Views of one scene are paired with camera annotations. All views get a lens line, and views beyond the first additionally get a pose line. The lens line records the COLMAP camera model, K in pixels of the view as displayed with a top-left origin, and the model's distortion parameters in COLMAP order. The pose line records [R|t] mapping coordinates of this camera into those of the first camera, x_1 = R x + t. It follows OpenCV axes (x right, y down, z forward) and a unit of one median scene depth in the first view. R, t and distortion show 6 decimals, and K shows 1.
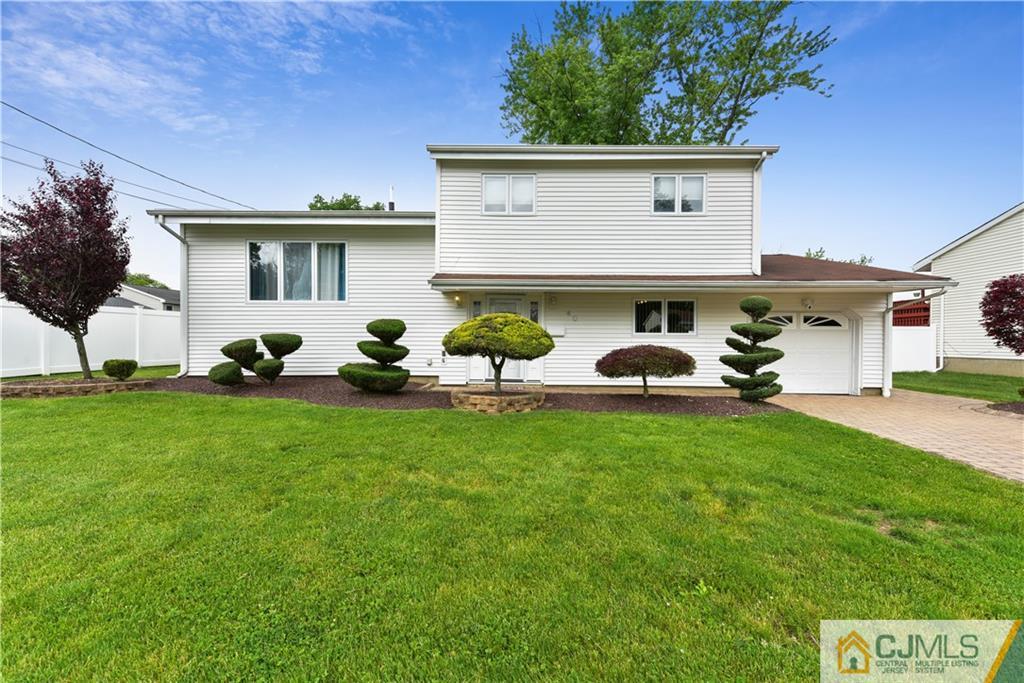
lens RADIAL K [[410.7, 0, 515.3], [0, 410.7, 337.5], [0, 0, 1]] dist [0.015504, -0.000412]
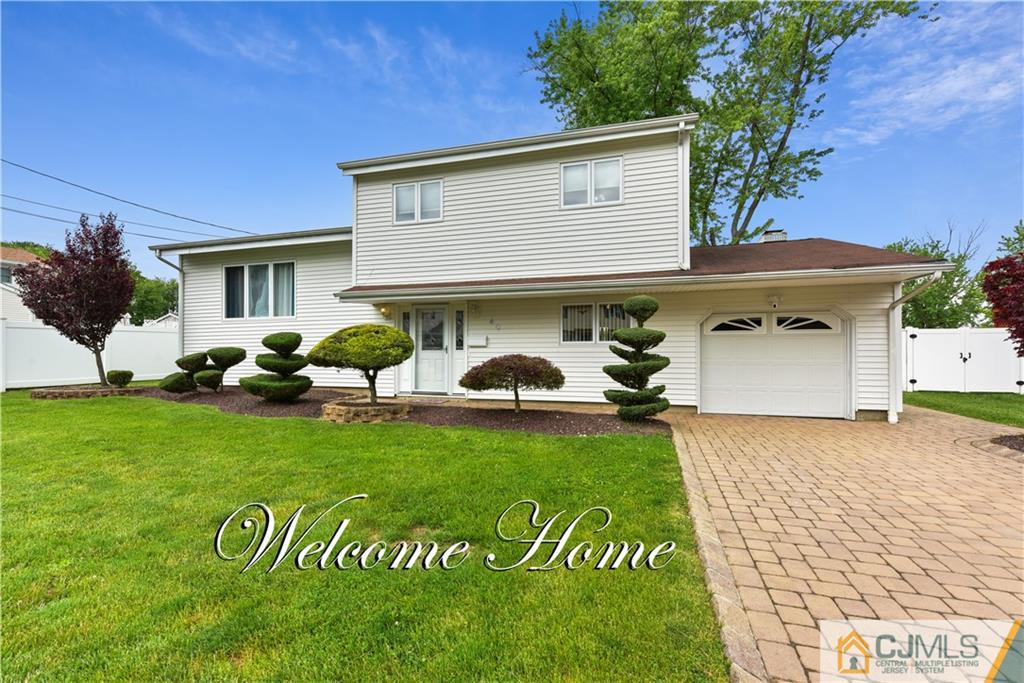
lens RADIAL K [[472.4, 0, 510.5], [0, 472.4, 343.5], [0, 0, 1]] dist [0.003358, 0.000748]
pose [[0.957503, -0.014945, -0.288034, 0.517510], [0.011798, 0.999850, -0.012658, 0.004472], [0.288180, 0.008721, 0.957536, -0.007404]]
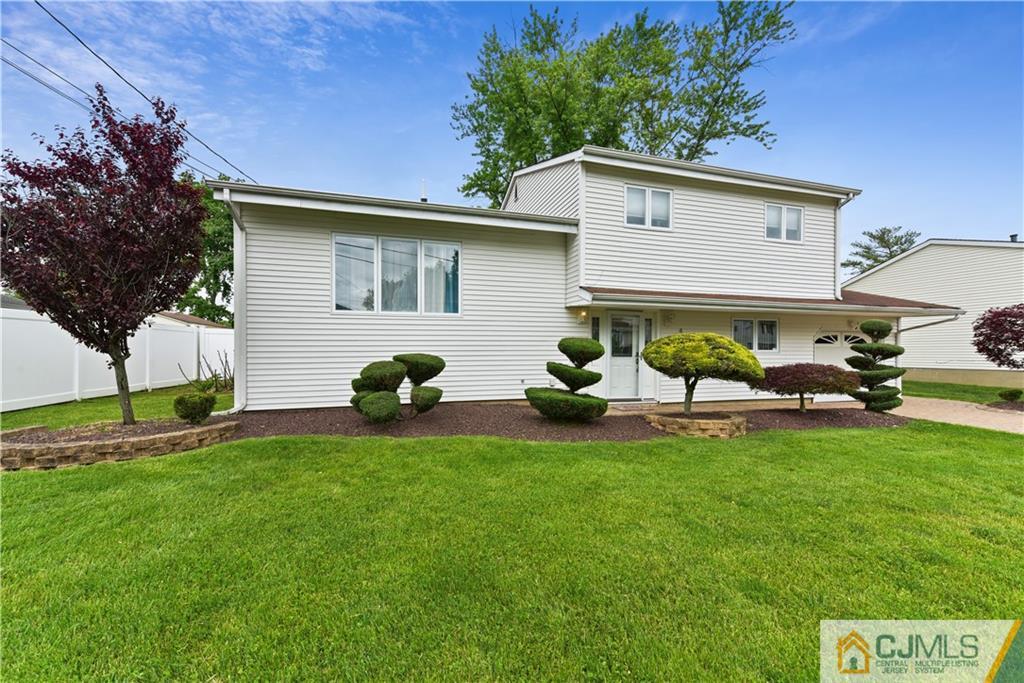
lens RADIAL K [[410.7, 0, 522.2], [0, 410.7, 349.8], [0, 0, 1]] dist [0.015504, -0.000412]
pose [[0.951865, -0.003556, 0.306497, -0.598919], [0.001876, 0.999982, 0.005777, -0.020676], [-0.306512, -0.004924, 0.951854, 0.169492]]
